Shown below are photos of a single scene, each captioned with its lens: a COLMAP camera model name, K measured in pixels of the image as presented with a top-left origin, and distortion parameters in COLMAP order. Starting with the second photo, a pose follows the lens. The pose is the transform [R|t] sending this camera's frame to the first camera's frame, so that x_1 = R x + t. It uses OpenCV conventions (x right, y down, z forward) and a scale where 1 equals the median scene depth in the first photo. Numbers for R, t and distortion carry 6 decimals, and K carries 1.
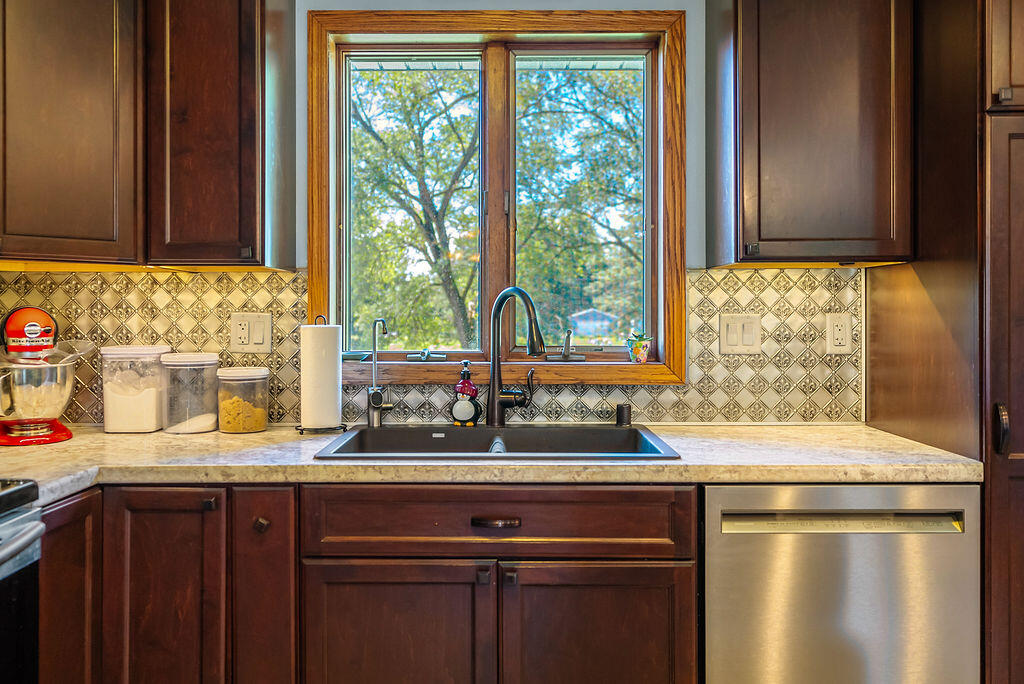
lens RADIAL K [[846.5, 0, 492.1], [0, 846.5, 308.0], [0, 0, 1]] dist [0.003083, -0.001907]
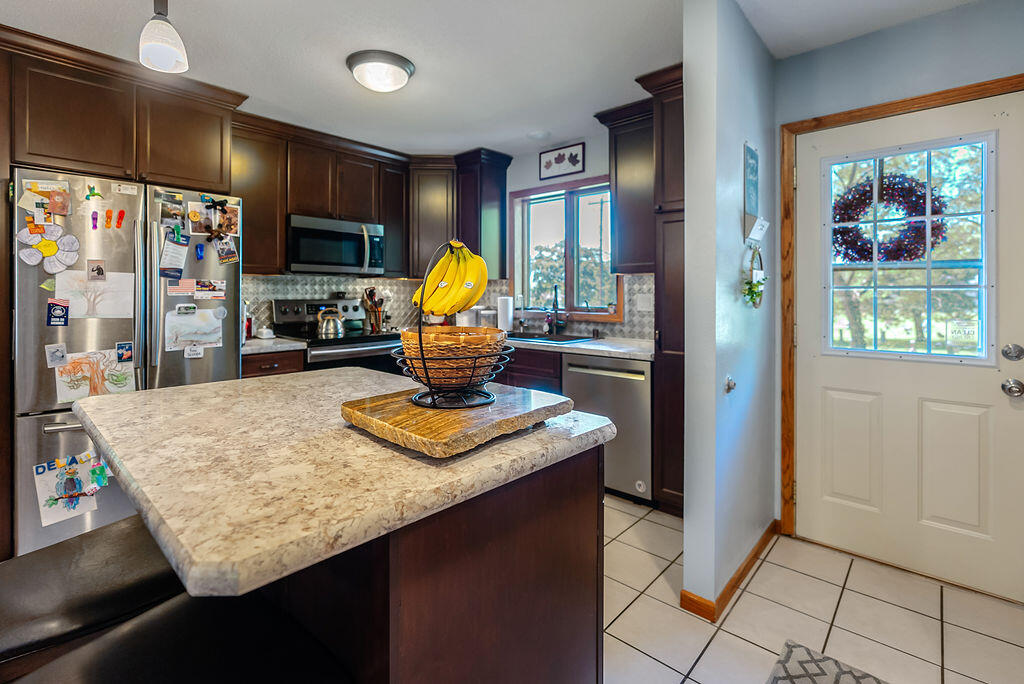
lens RADIAL K [[475.9, 0, 507.7], [0, 475.9, 289.7], [0, 0, 1]] dist [-0.000903, -0.000128]
pose [[0.747592, -0.001350, -0.664157, 0.902412], [-0.000268, 0.999997, -0.002335, -0.003204], [0.664158, 0.001924, 0.747589, -0.259312]]
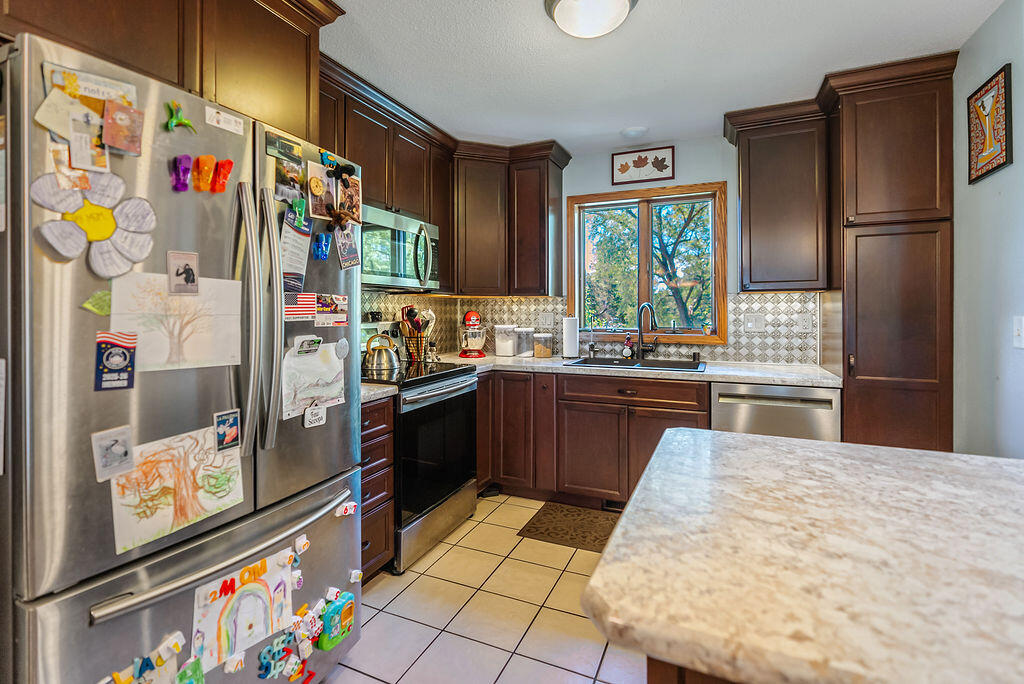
lens RADIAL K [[470.0, 0, 512.7], [0, 470.0, 308.4], [0, 0, 1]] dist [-0.001456, -0.000190]
pose [[0.920341, -0.001614, -0.391113, 0.193412], [0.001519, 0.999999, -0.000553, -0.007852], [0.391113, -0.000086, 0.920343, -0.391409]]
